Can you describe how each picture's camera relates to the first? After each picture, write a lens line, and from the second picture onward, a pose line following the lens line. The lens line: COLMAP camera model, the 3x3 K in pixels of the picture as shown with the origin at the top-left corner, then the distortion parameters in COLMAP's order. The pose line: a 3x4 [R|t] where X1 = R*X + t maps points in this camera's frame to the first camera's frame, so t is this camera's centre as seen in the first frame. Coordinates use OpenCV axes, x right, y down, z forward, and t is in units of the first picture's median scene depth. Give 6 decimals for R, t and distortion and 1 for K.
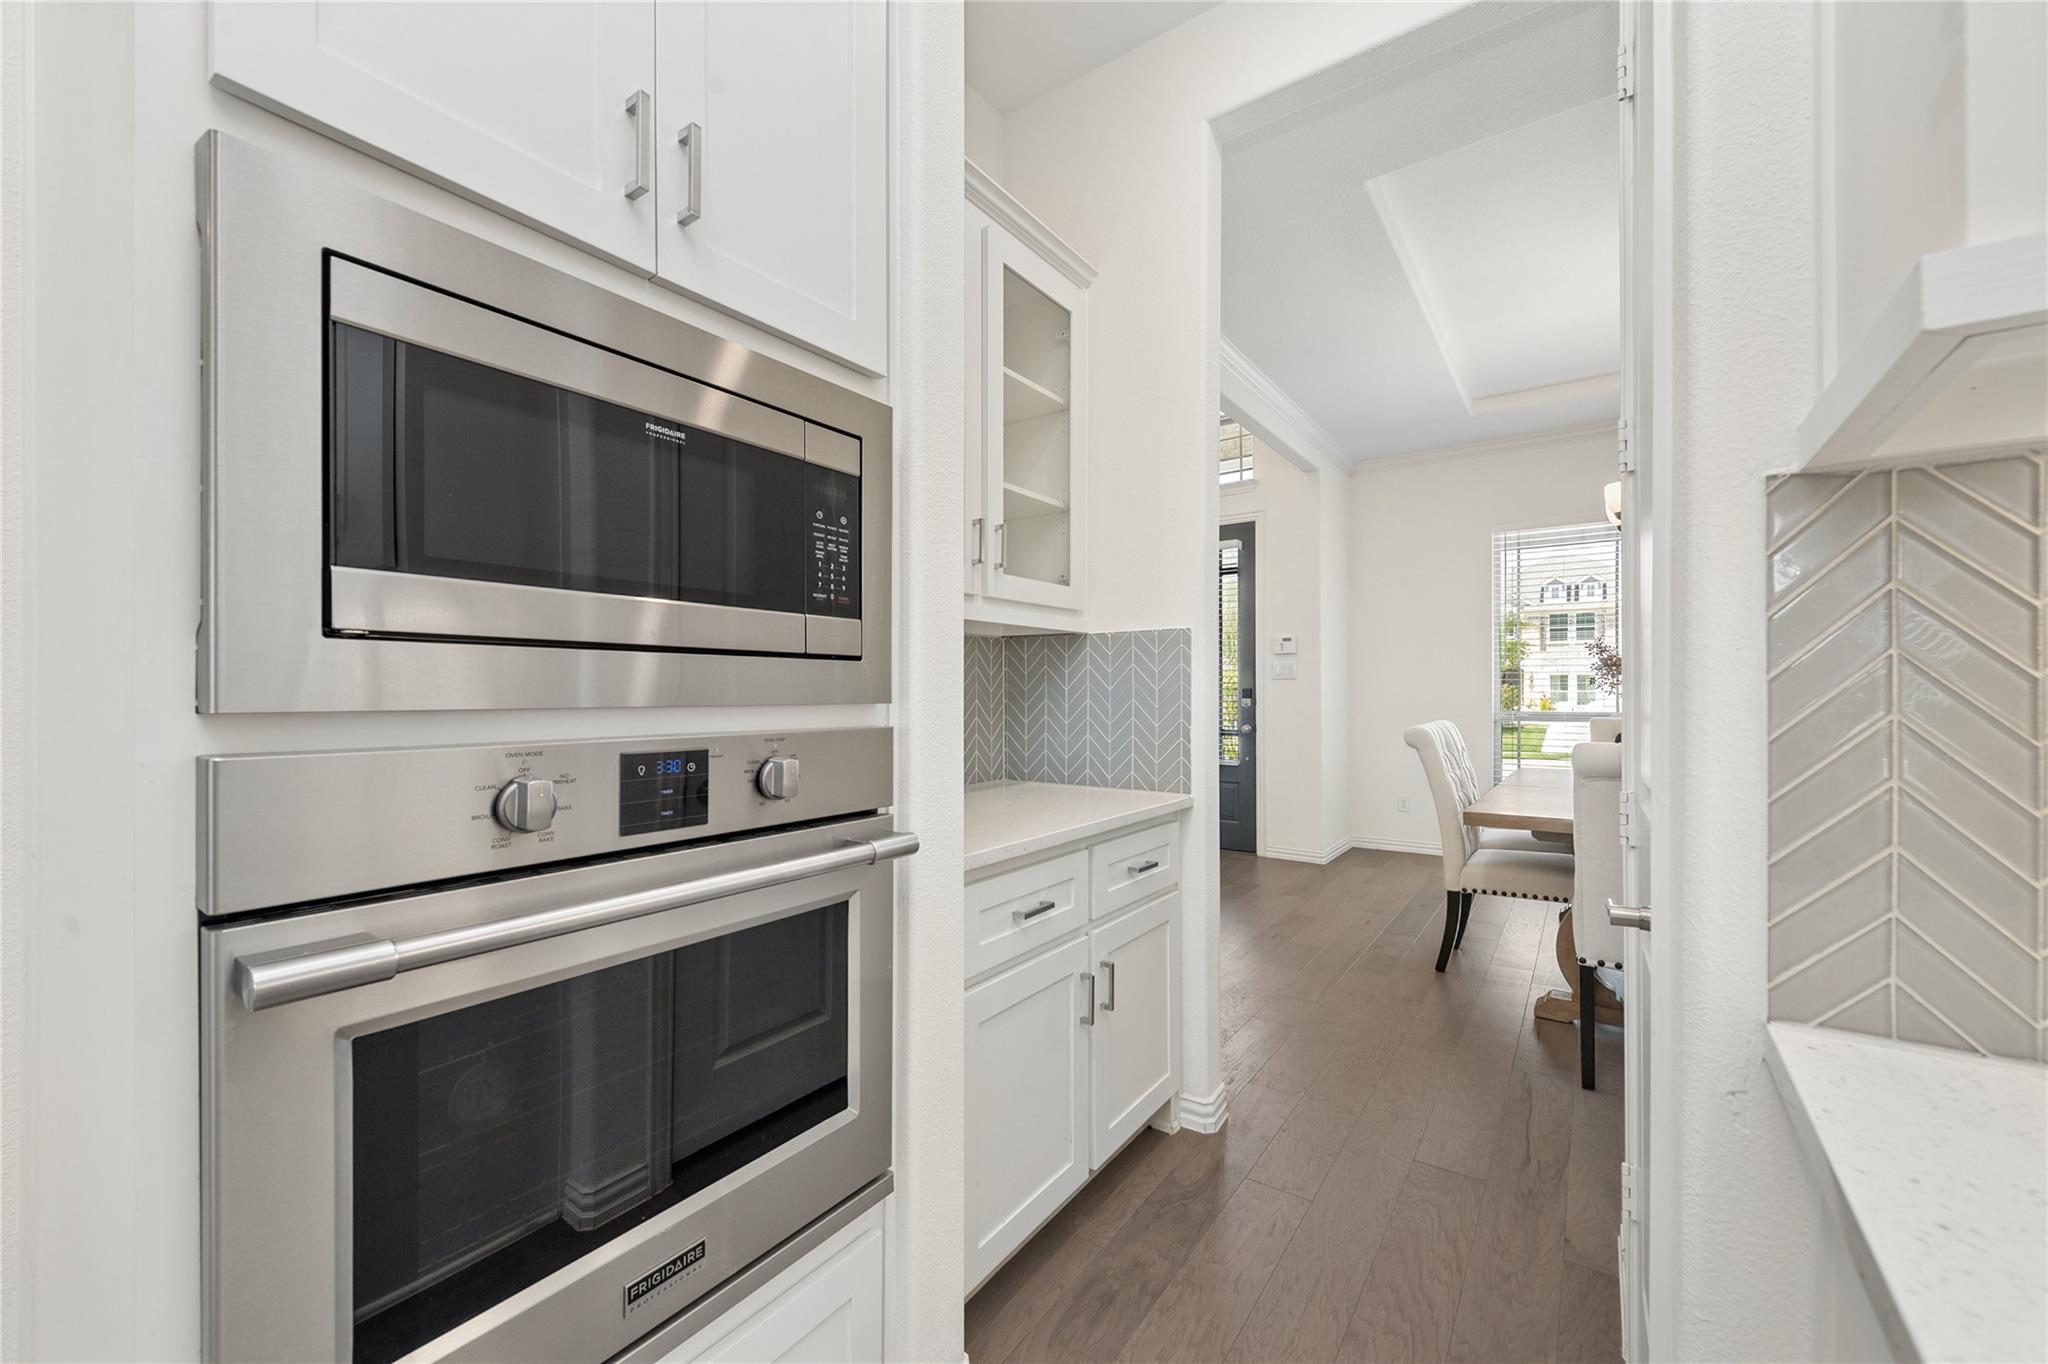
lens RADIAL K [[801.7, 0, 1023.6], [0, 801.7, 683.6], [0, 0, 1]] dist [0.013920, -0.002277]
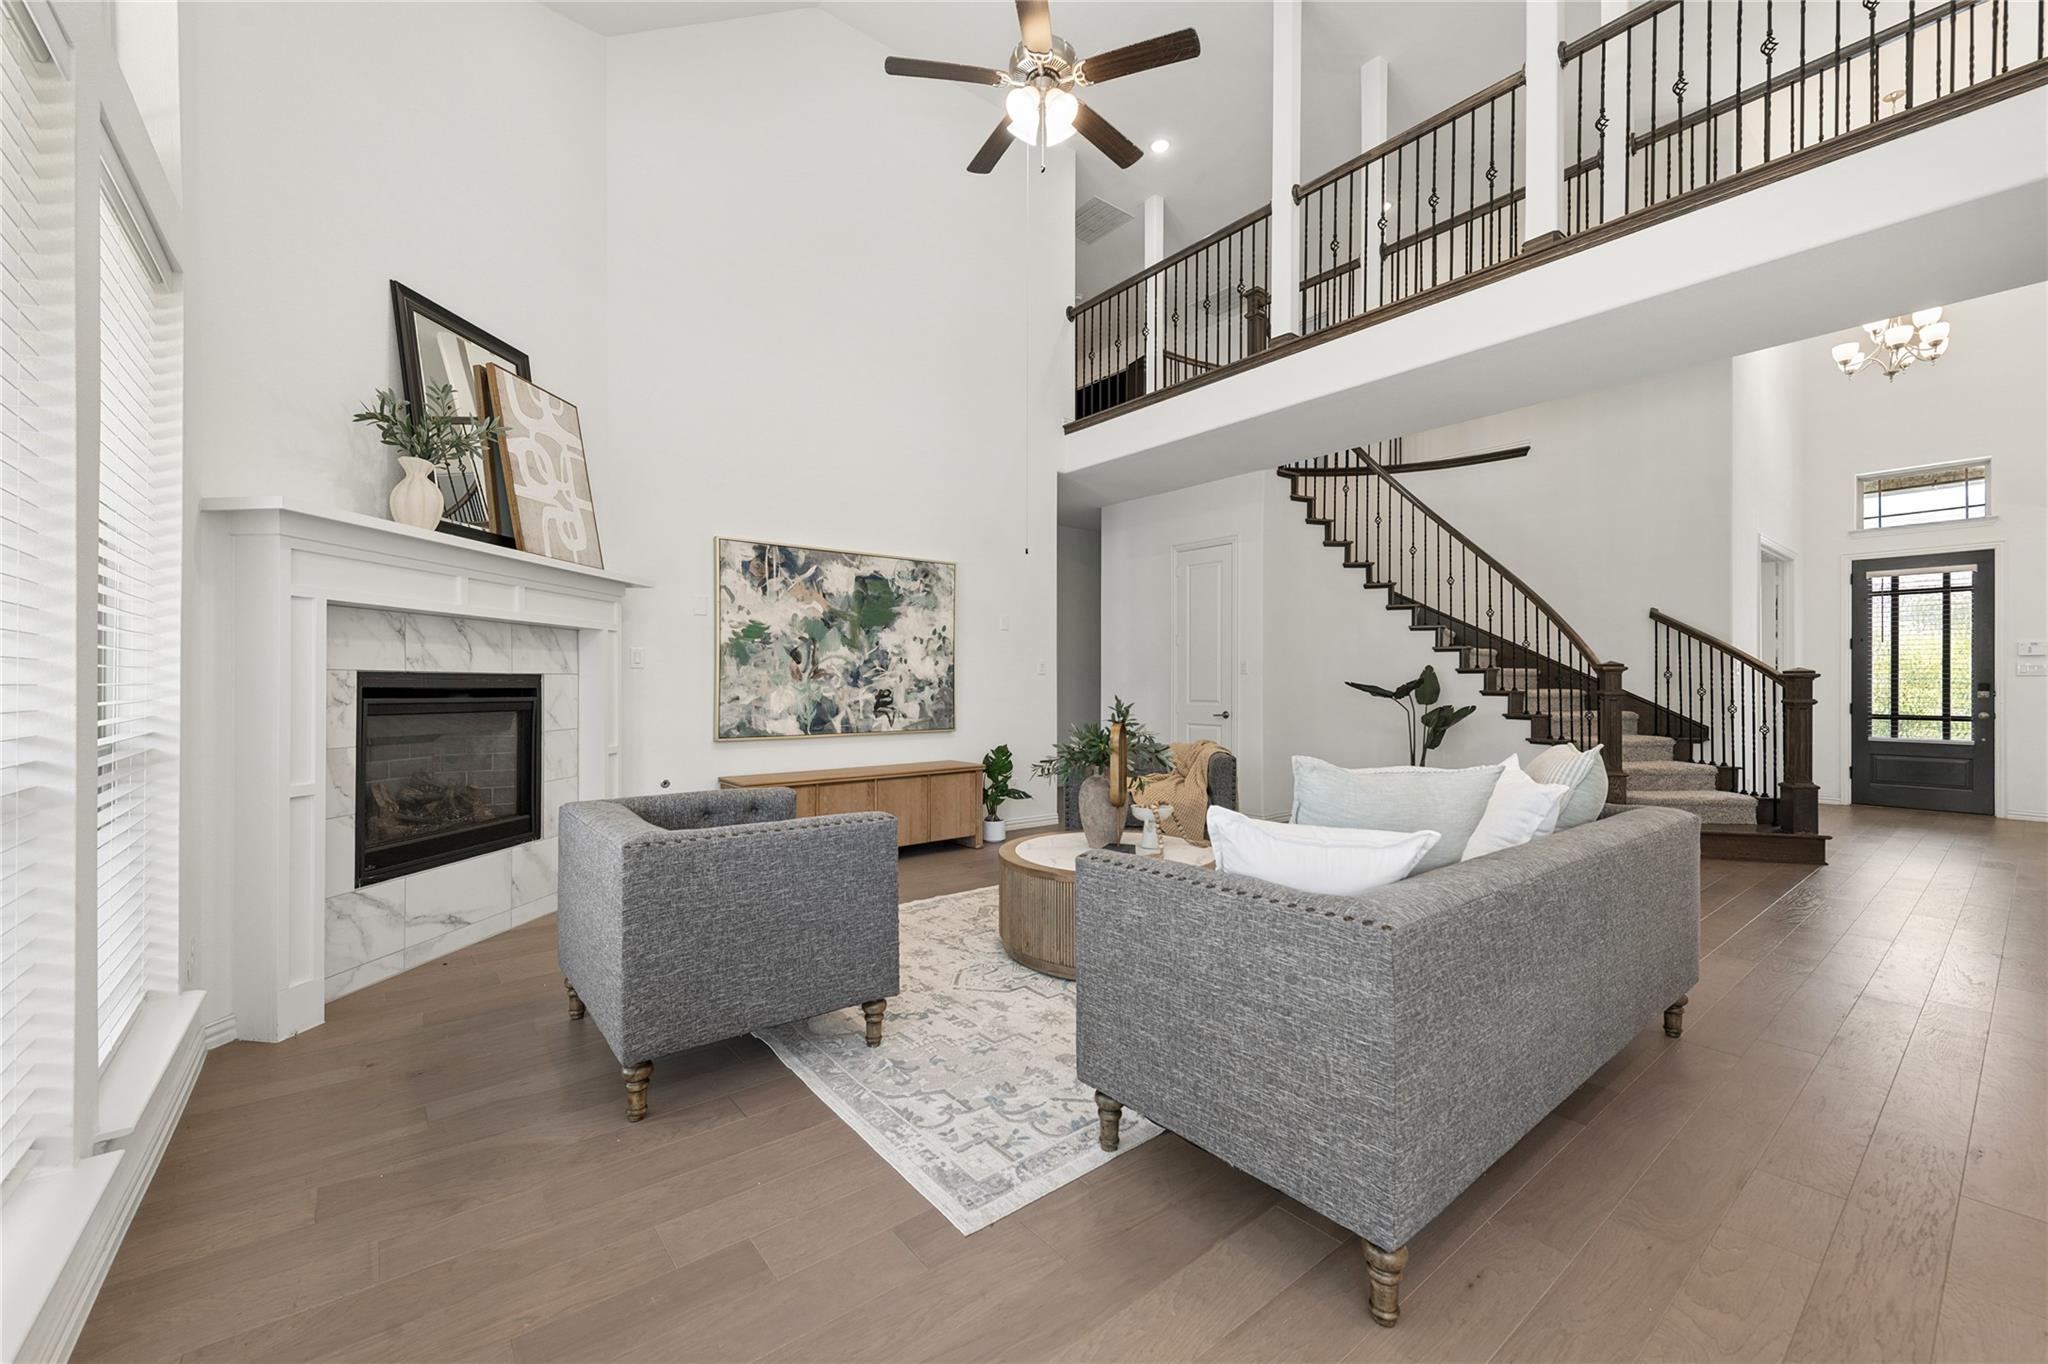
lens RADIAL K [[801.7, 0, 1031.8], [0, 801.7, 682.8], [0, 0, 1]] dist [0.013920, -0.002277]
pose [[0.965905, -0.001120, -0.258894, -0.821398], [-0.000706, 0.999976, -0.006960, 0.014863], [0.258896, 0.006906, 0.965881, -0.602091]]
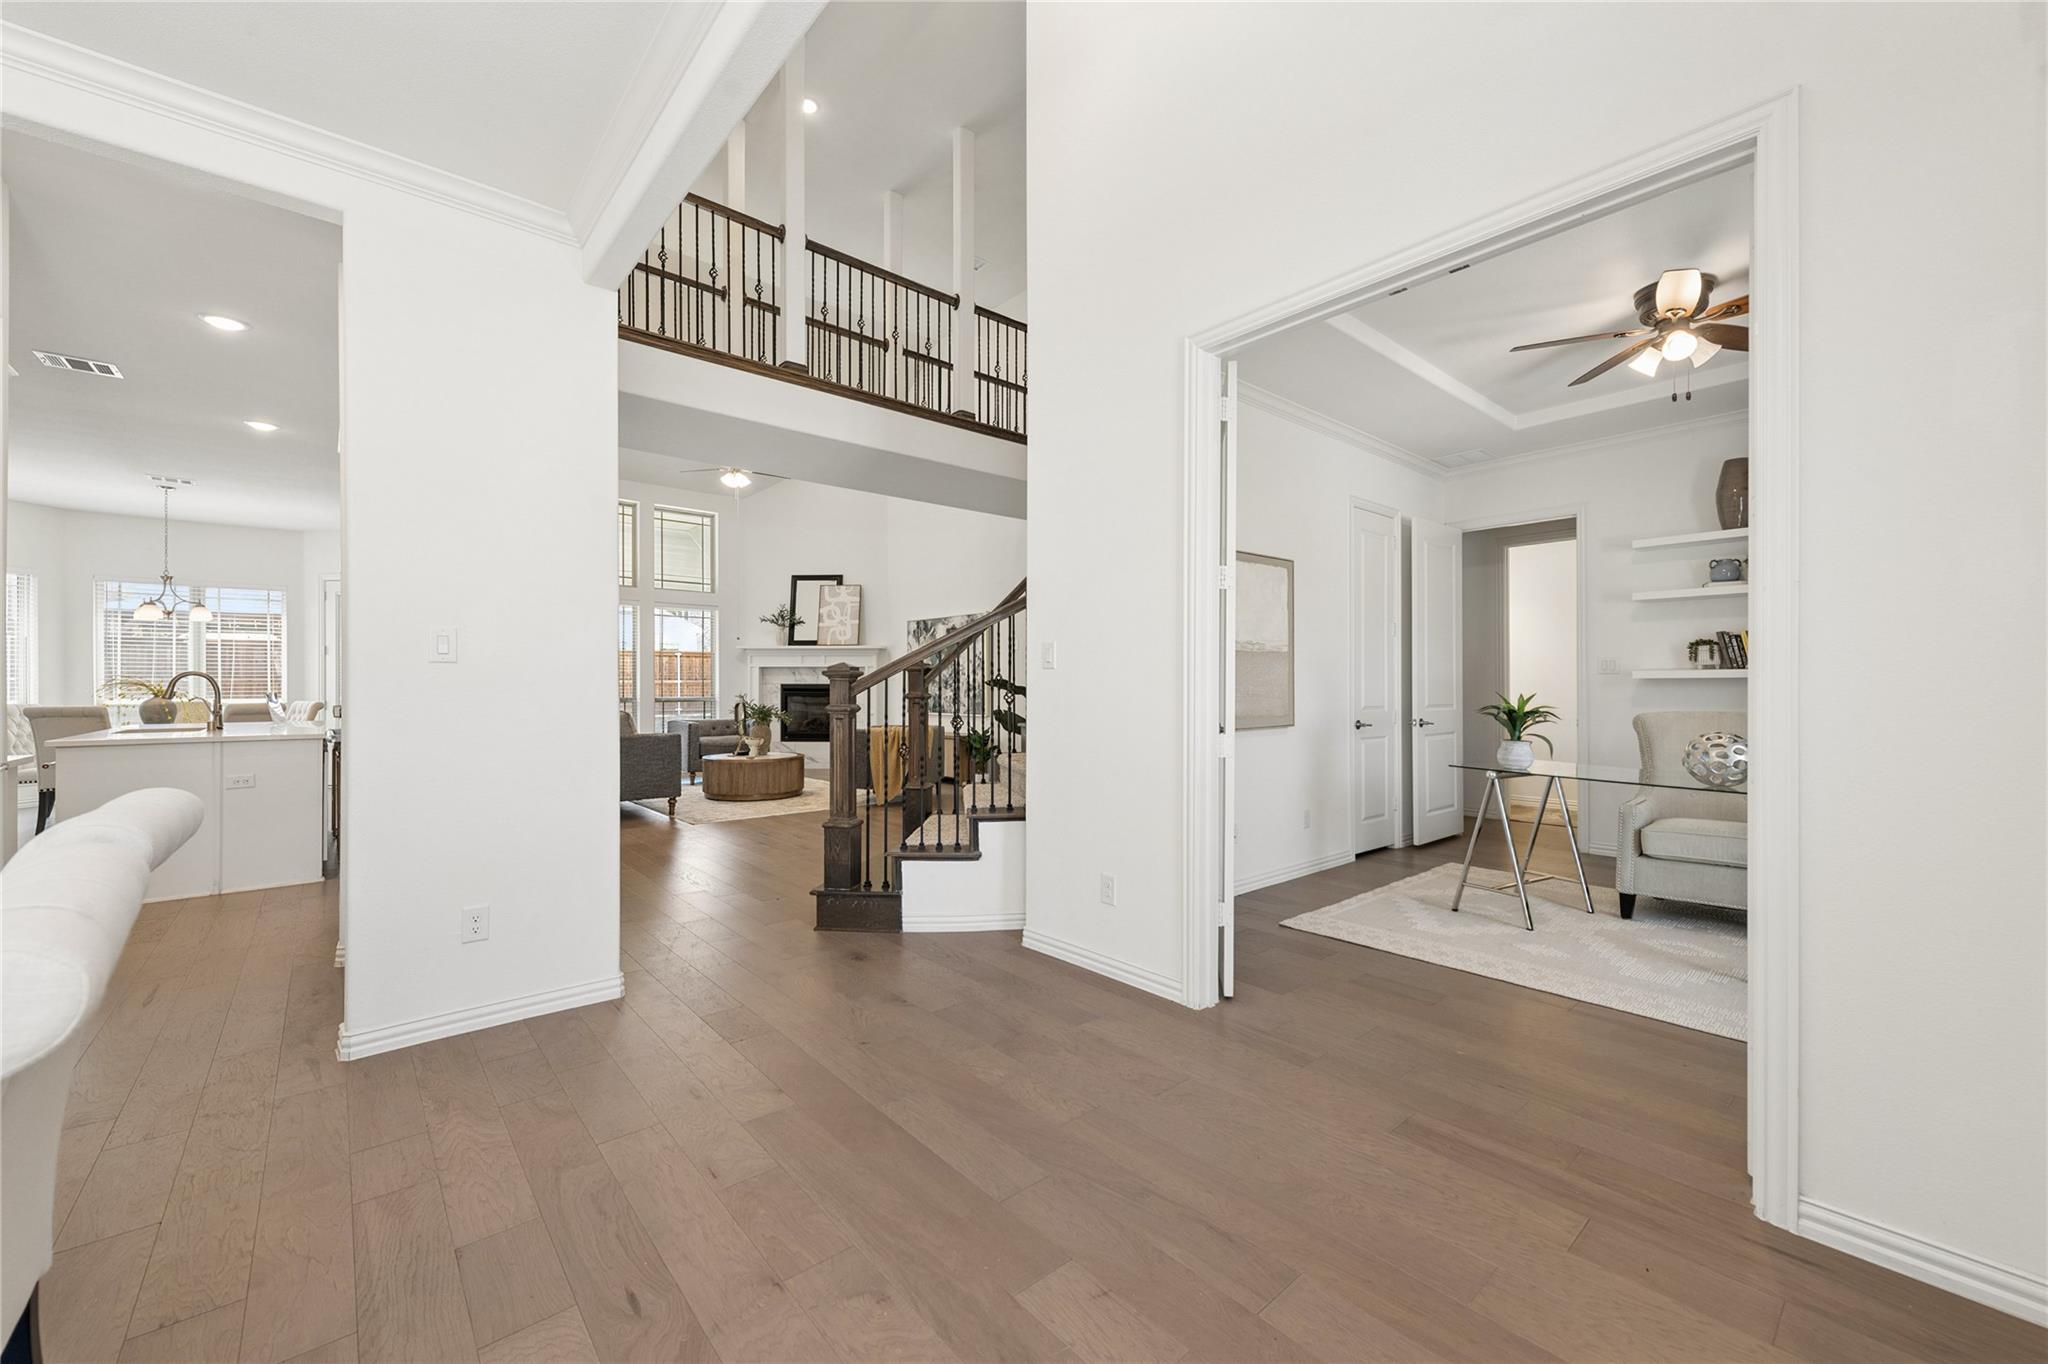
lens RADIAL K [[801.7, 0, 1026.4], [0, 801.7, 692.3], [0, 0, 1]] dist [0.013920, -0.002277]
pose [[-0.236761, 0.006477, -0.971546, 0.434258], [-0.001934, 0.999973, 0.007138, 0.008811], [0.971566, 0.003569, -0.236742, 0.877751]]
